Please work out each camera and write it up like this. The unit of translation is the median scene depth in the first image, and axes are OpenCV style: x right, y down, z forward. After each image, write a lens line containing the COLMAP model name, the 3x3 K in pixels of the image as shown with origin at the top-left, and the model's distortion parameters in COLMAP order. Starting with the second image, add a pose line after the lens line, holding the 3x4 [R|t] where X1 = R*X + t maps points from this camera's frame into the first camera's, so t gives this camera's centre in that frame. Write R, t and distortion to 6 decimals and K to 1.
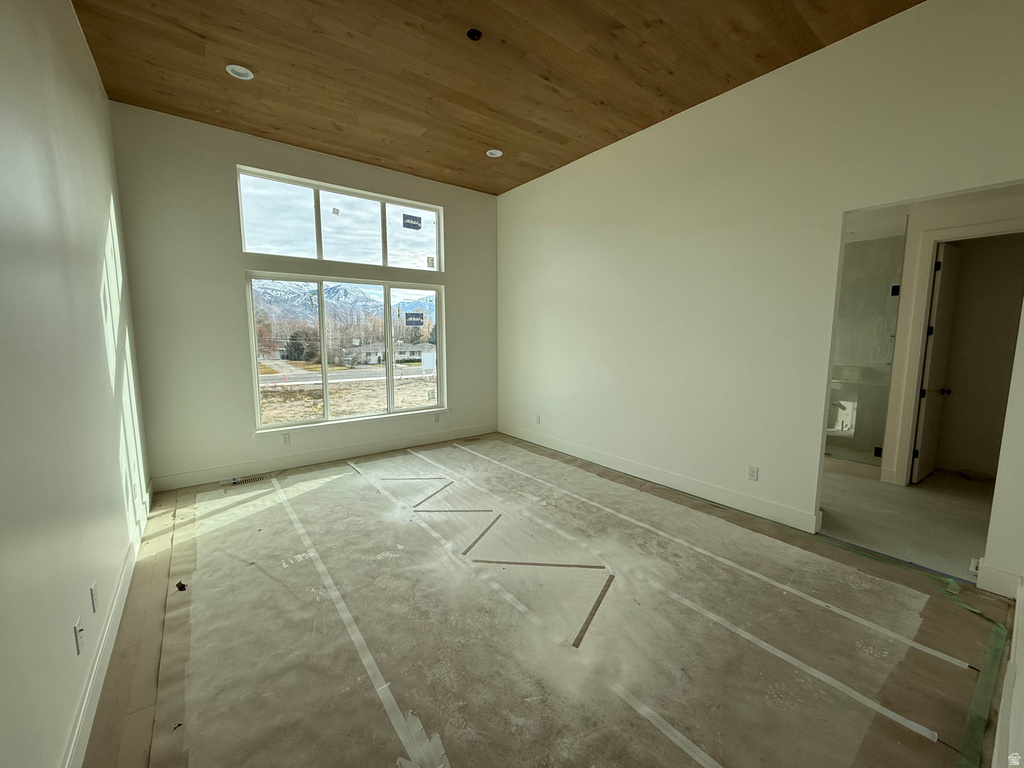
lens RADIAL K [[408.6, 0, 509.6], [0, 408.6, 383.4], [0, 0, 1]] dist [0.002342, -0.000874]
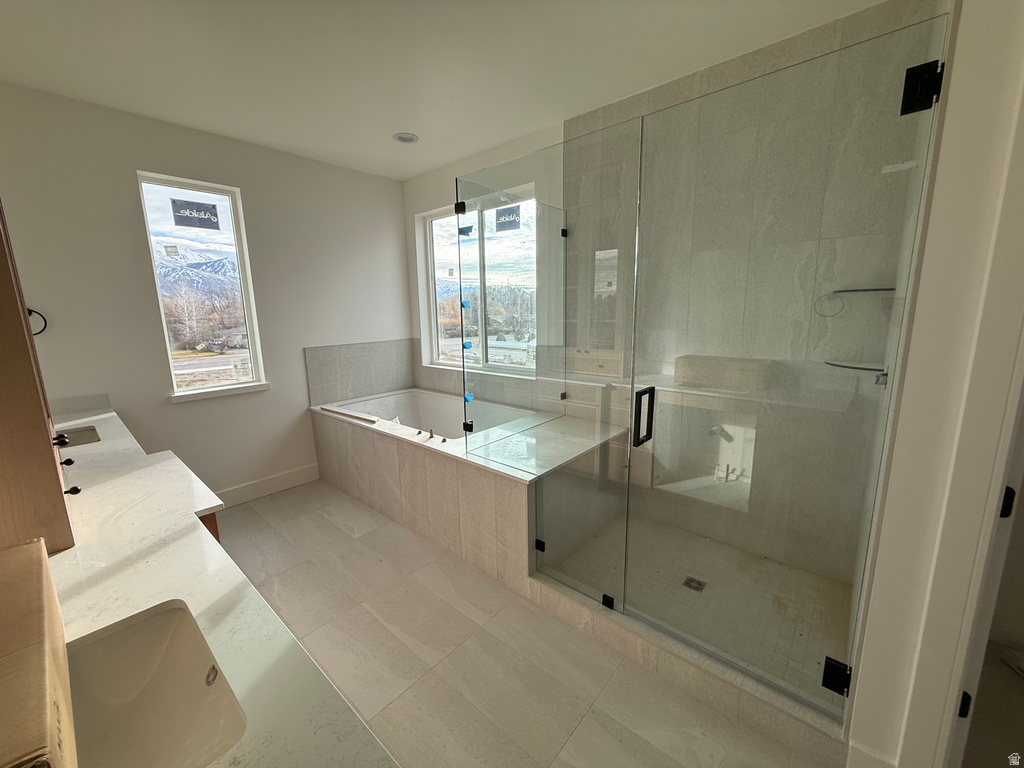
lens RADIAL K [[408.6, 0, 509.0], [0, 408.6, 384.3], [0, 0, 1]] dist [0.002342, -0.000874]
pose [[0.979479, -0.055046, 0.193884, 0.442415], [0.042983, 0.996901, 0.065884, -0.054665], [-0.196910, -0.056199, 0.978810, 0.546548]]
